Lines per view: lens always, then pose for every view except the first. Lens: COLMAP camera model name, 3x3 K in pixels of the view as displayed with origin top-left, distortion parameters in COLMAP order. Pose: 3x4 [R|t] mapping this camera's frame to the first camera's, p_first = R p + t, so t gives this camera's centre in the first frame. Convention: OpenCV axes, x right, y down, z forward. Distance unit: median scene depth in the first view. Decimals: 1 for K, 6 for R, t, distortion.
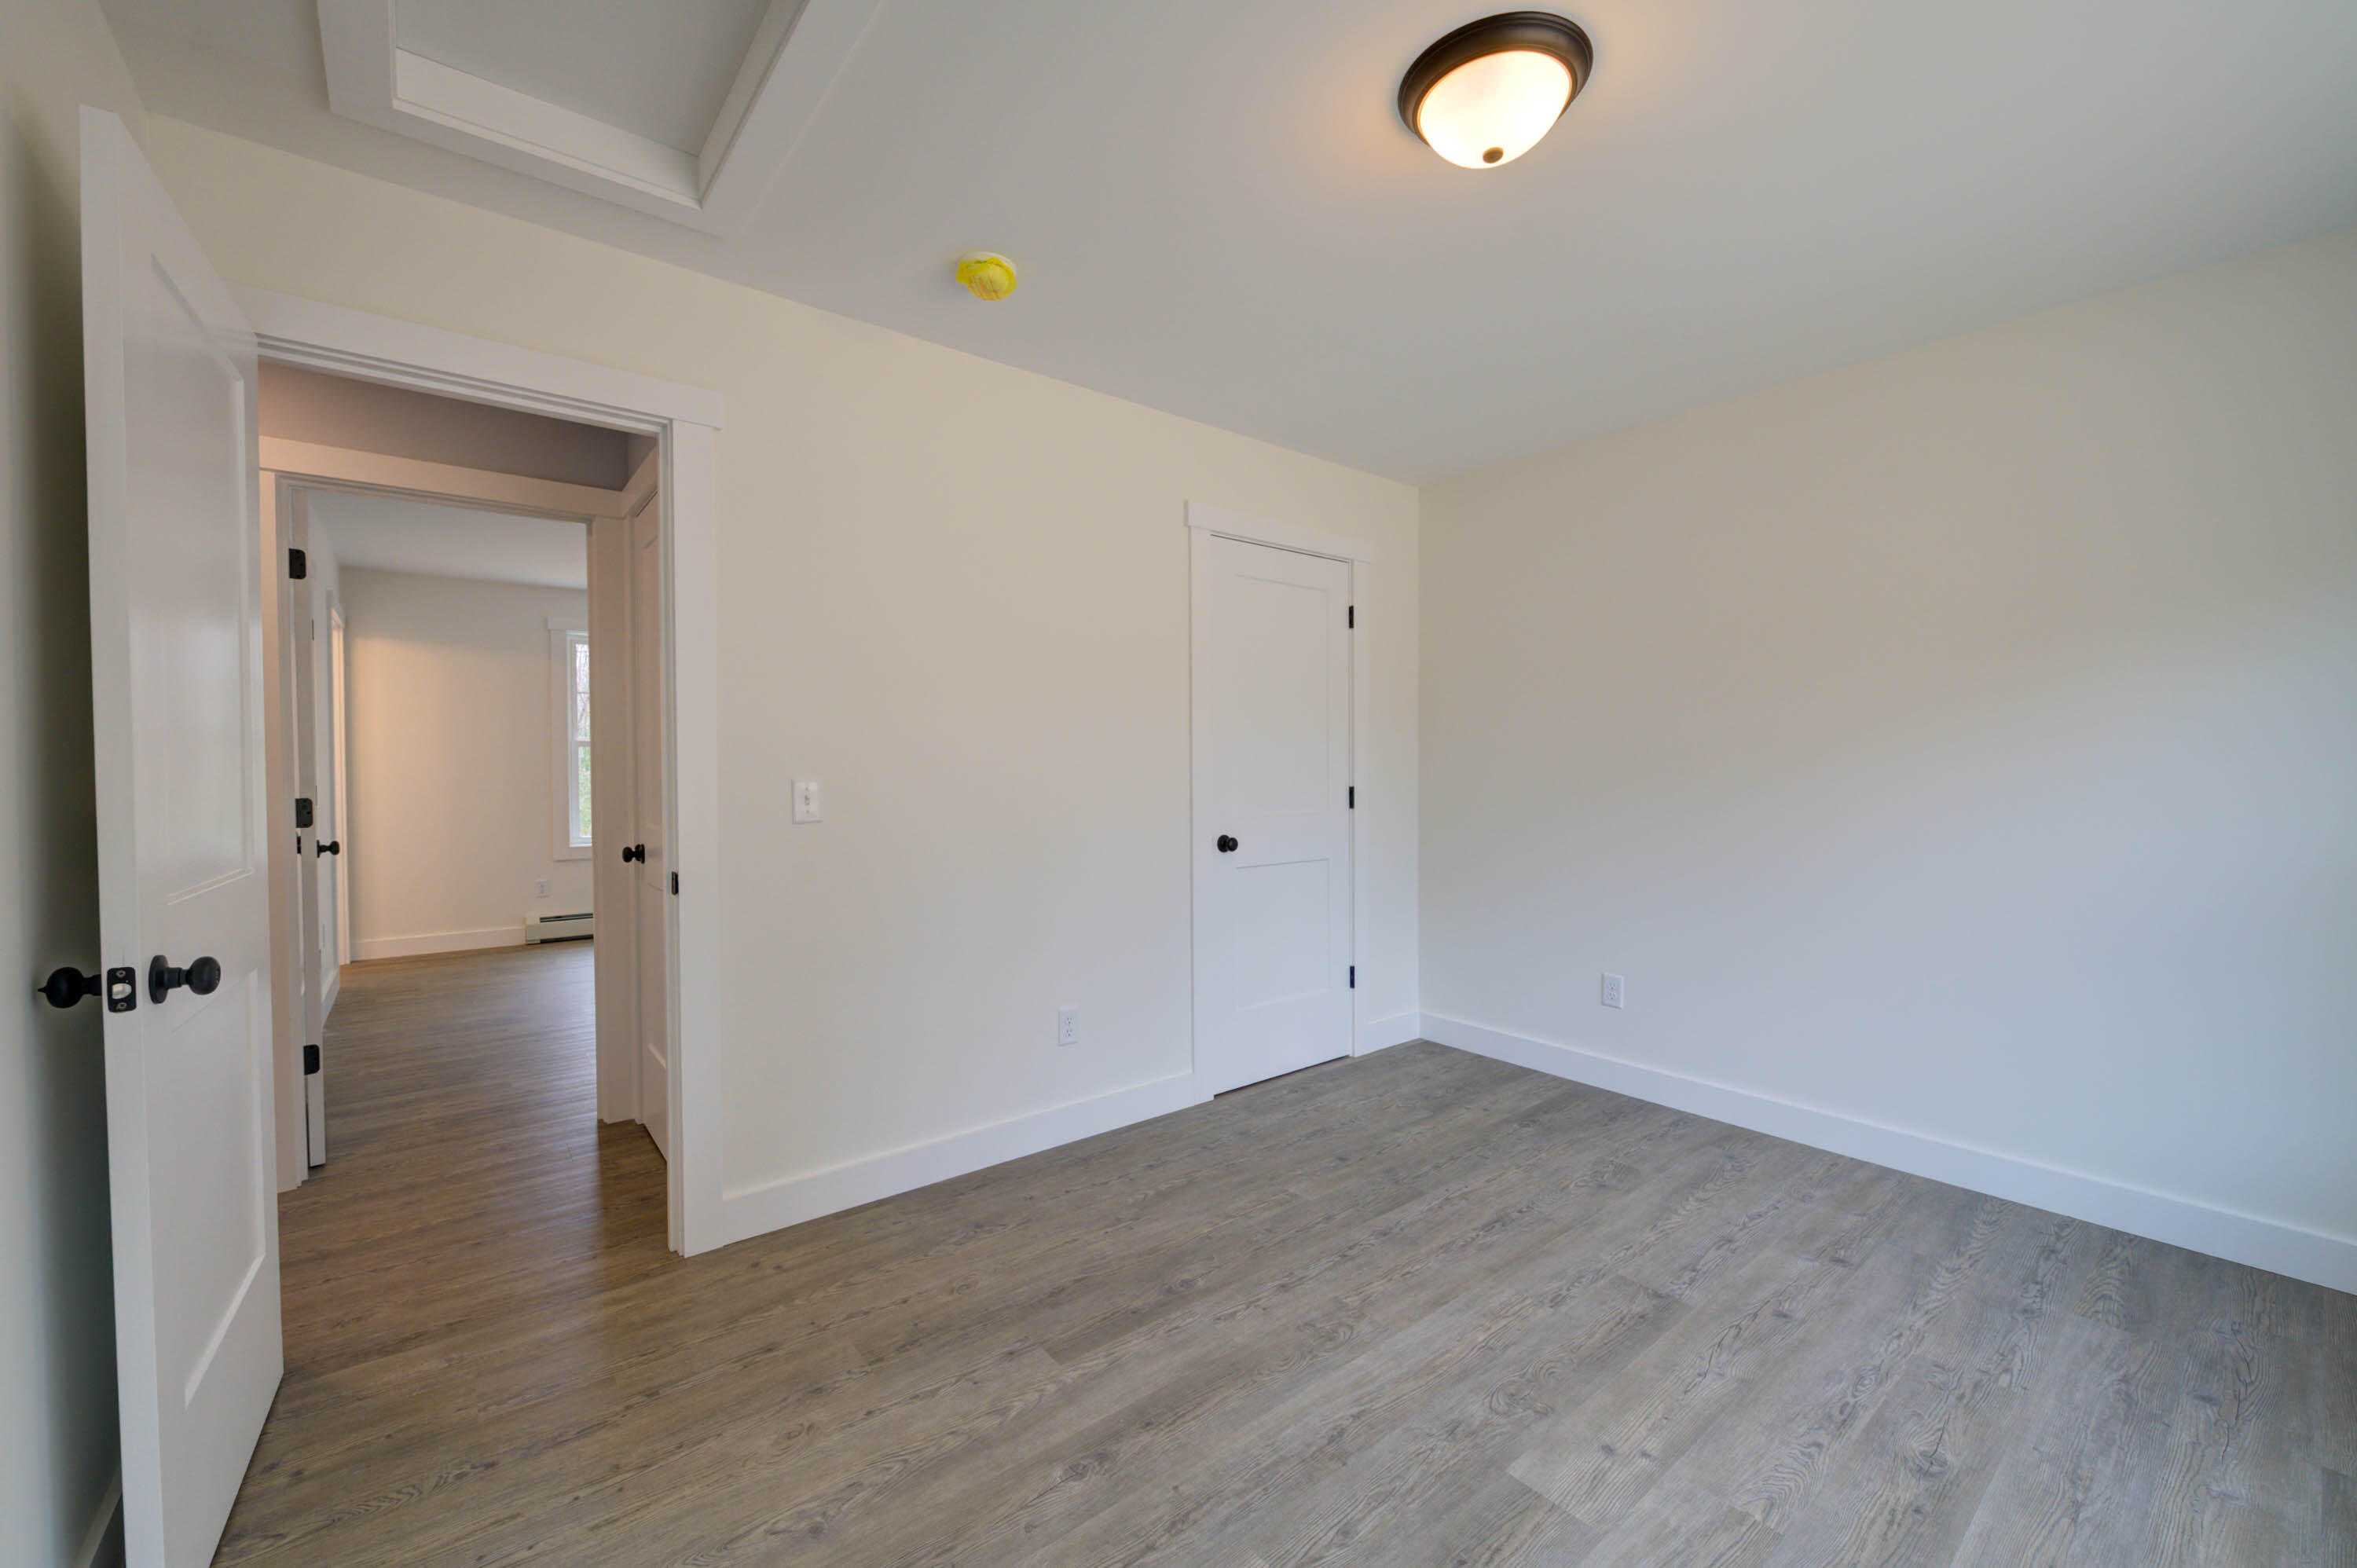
lens RADIAL K [[940.6, 0, 1171.2], [0, 940.6, 783.2], [0, 0, 1]] dist [0.012311, 0.000585]
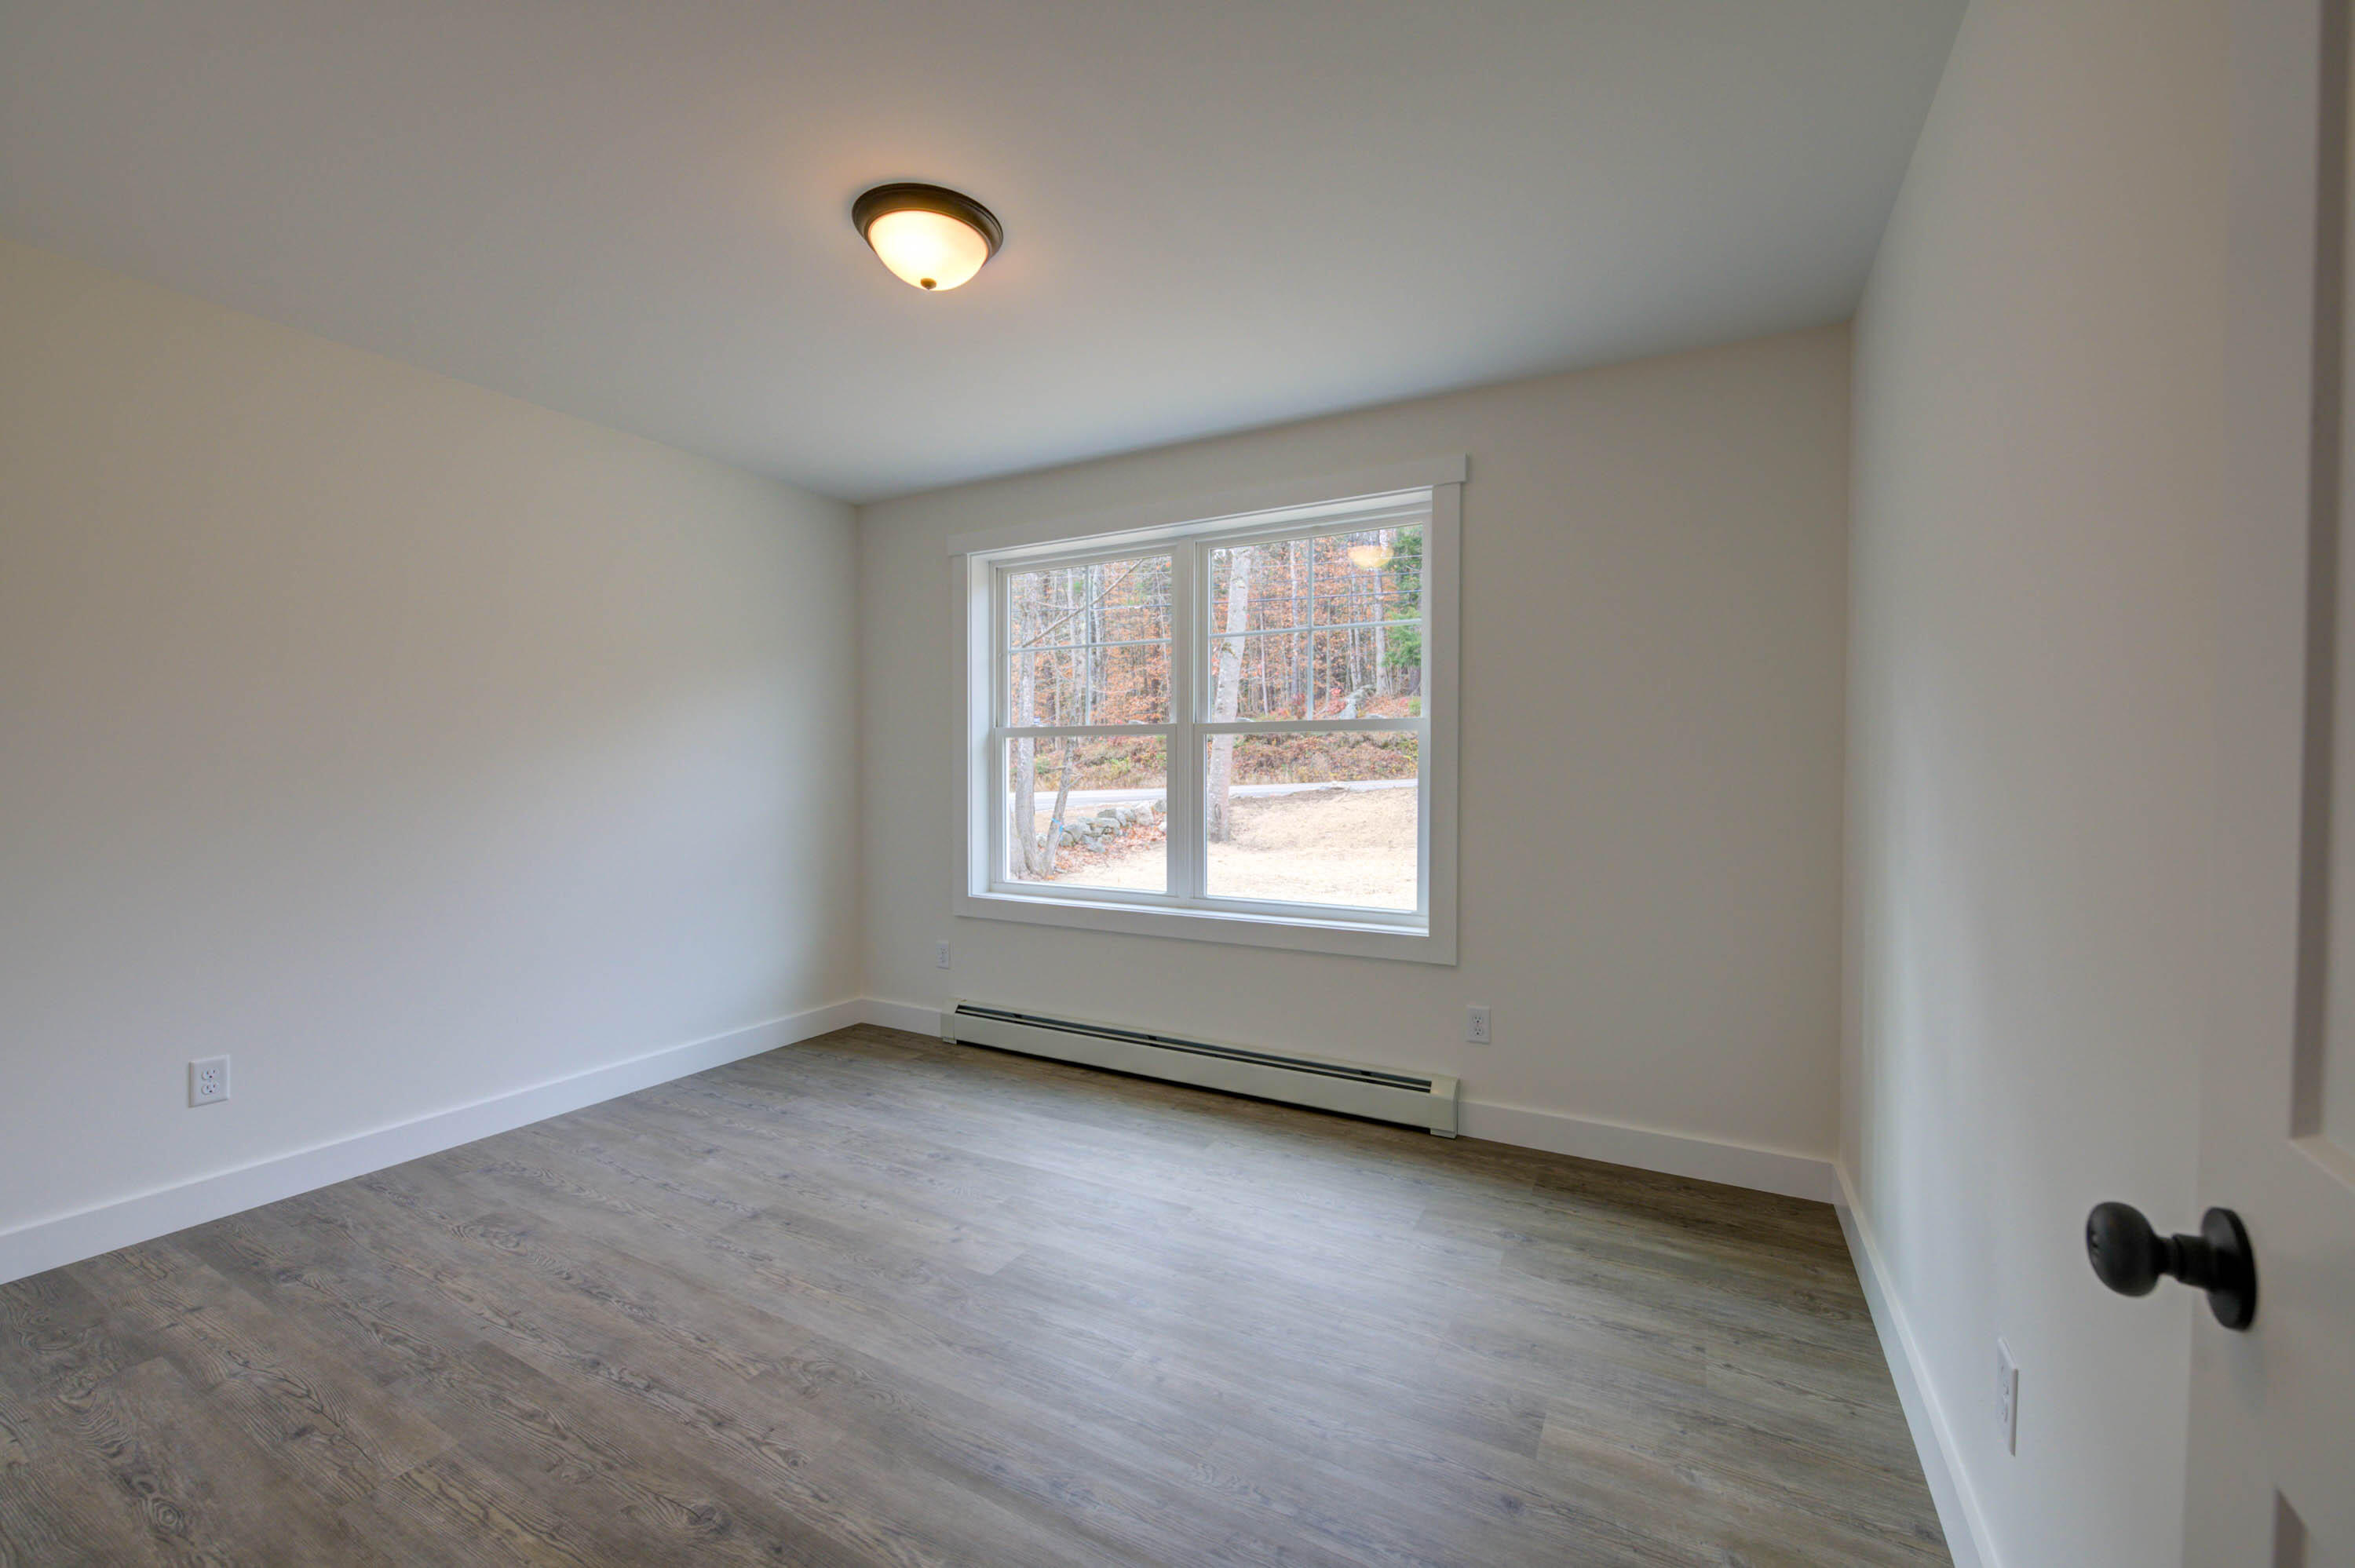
lens RADIAL K [[944.4, 0, 1169.6], [0, 944.4, 778.8], [0, 0, 1]] dist [0.001798, 0.000071]
pose [[-0.390116, -0.006640, 0.920742, -0.666593], [0.014386, 0.999808, 0.013305, -0.013561], [-0.920653, 0.018436, -0.389945, 0.836643]]
